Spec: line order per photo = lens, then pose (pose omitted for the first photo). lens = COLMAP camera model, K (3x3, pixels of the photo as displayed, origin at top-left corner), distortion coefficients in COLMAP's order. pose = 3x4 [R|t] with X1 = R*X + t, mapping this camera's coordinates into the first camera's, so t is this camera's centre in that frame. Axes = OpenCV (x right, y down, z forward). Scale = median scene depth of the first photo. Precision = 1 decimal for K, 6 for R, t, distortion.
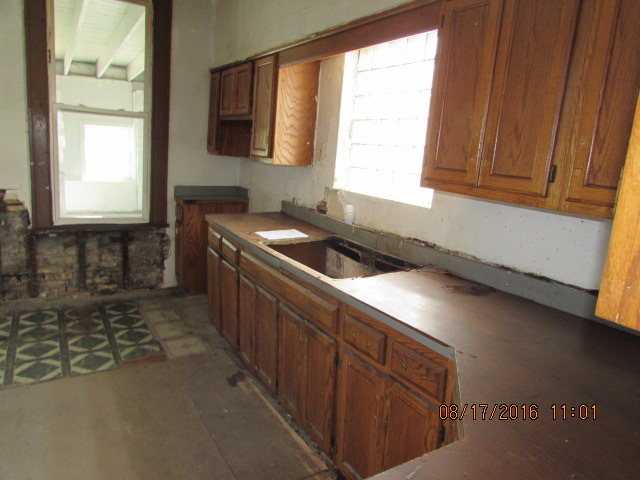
lens RADIAL K [[453.5, 0, 317.9], [0, 453.5, 241.1], [0, 0, 1]] dist [-0.044806, 0.031901]
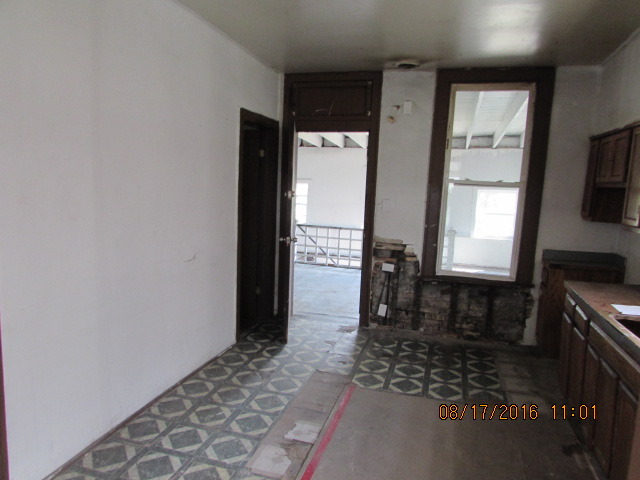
lens RADIAL K [[448.1, 0, 320.8], [0, 448.1, 243.9], [0, 0, 1]] dist [-0.037293, 0.007971]
pose [[0.680390, 0.053351, -0.730906, 0.103270], [-0.138135, 0.988806, -0.056412, -0.007305], [0.719714, 0.139345, 0.680143, -0.091230]]
